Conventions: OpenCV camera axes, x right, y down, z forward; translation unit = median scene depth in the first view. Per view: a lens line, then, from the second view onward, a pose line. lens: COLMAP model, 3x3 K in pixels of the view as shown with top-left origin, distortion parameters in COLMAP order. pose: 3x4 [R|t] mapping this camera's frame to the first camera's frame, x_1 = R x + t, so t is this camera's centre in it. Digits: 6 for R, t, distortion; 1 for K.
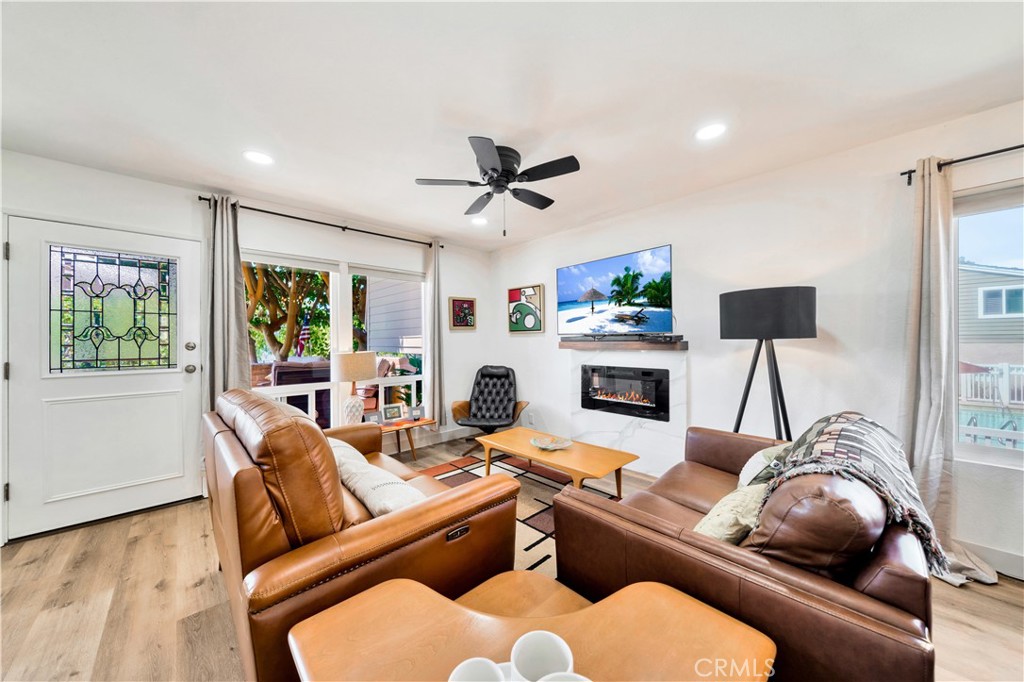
lens RADIAL K [[350.0, 0, 506.7], [0, 350.0, 337.7], [0, 0, 1]] dist [-0.002389, -0.000068]
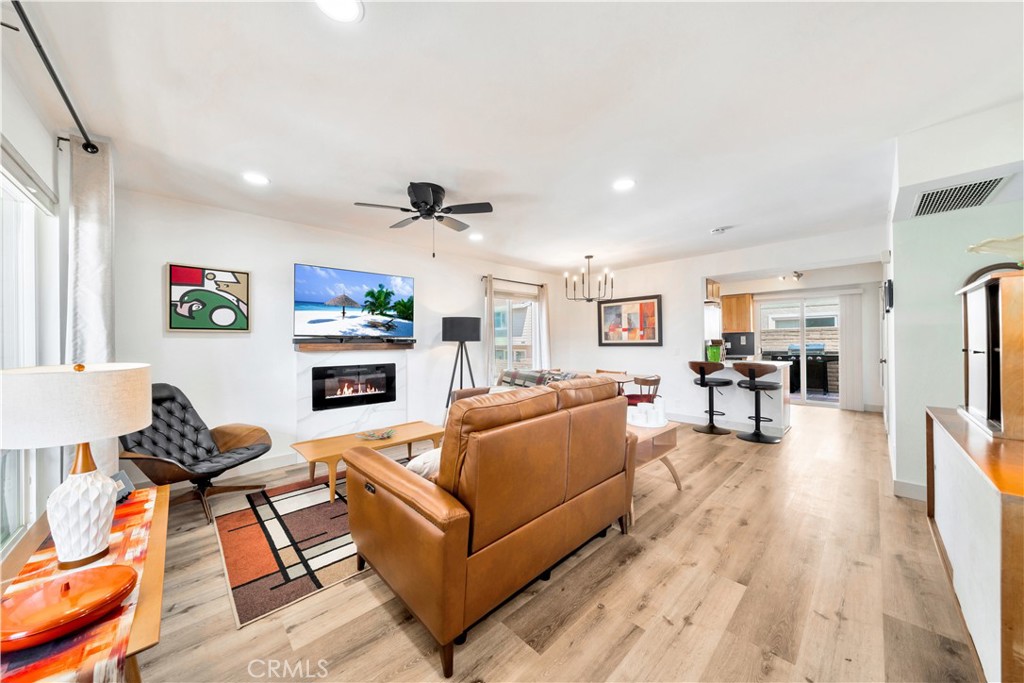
lens RADIAL K [[350.0, 0, 507.0], [0, 350.0, 338.2], [0, 0, 1]] dist [-0.002389, -0.000068]
pose [[-0.003305, 0.017667, 0.999838, -0.884946], [-0.004235, 0.999835, -0.017681, 0.012130], [-0.999986, -0.004292, -0.003229, 0.524471]]
